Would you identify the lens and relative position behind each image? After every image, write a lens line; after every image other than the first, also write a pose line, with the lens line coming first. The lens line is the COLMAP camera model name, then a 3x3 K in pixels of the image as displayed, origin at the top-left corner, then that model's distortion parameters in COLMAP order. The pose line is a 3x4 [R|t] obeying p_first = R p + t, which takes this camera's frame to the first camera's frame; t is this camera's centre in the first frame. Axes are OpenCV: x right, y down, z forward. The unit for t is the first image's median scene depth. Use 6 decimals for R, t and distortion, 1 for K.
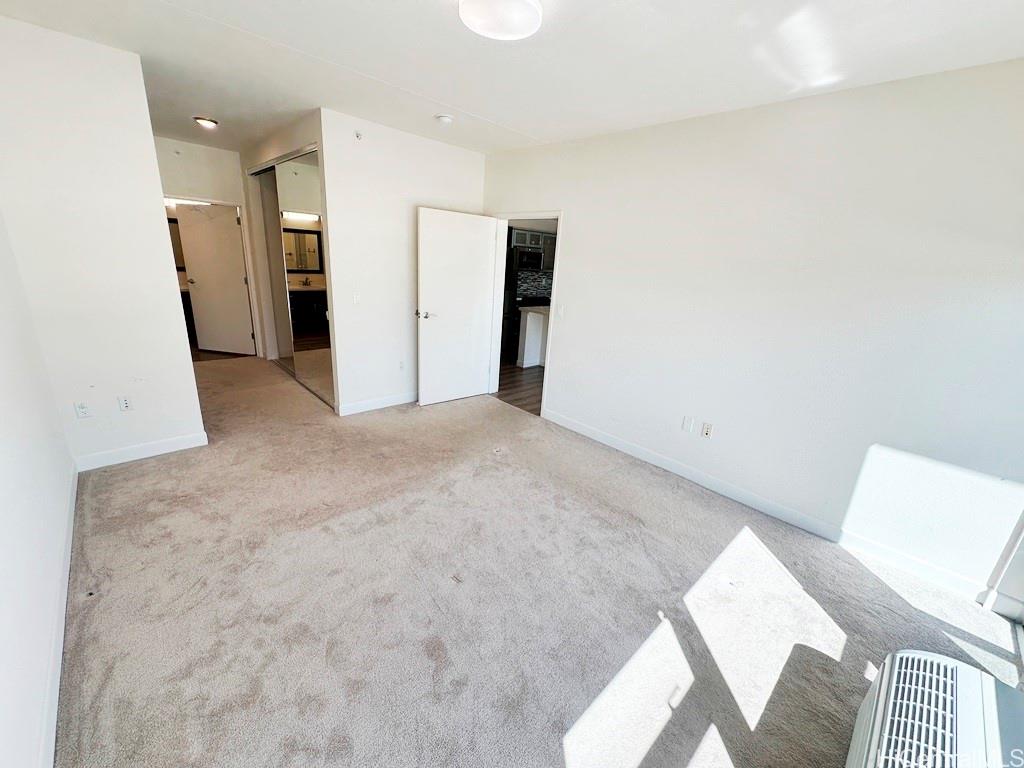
lens RADIAL K [[405.3, 0, 506.4], [0, 405.3, 381.1], [0, 0, 1]] dist [-0.000624, -0.000036]
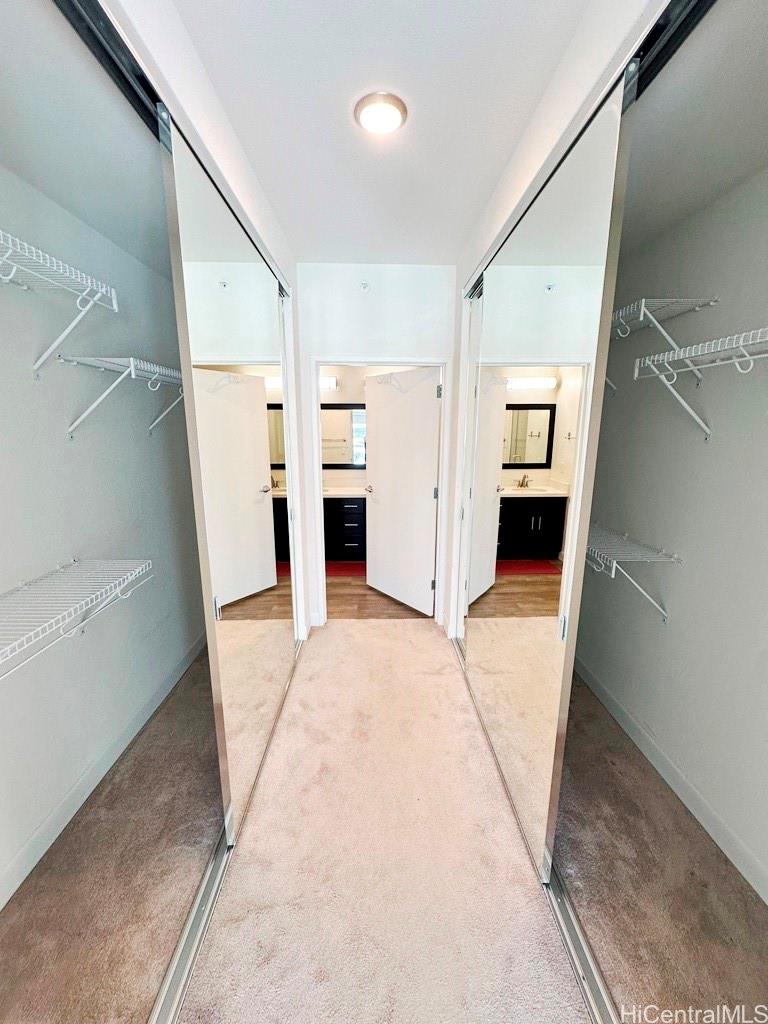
lens RADIAL K [[406.8, 0, 382.7], [0, 406.8, 511.0], [0, 0, 1]] dist [-0.001740, 0.000014]
pose [[0.742106, 0.084549, -0.664929, -0.224051], [-0.159023, 0.985898, -0.052120, -0.129089], [0.651145, 0.144418, 0.745086, 0.374862]]
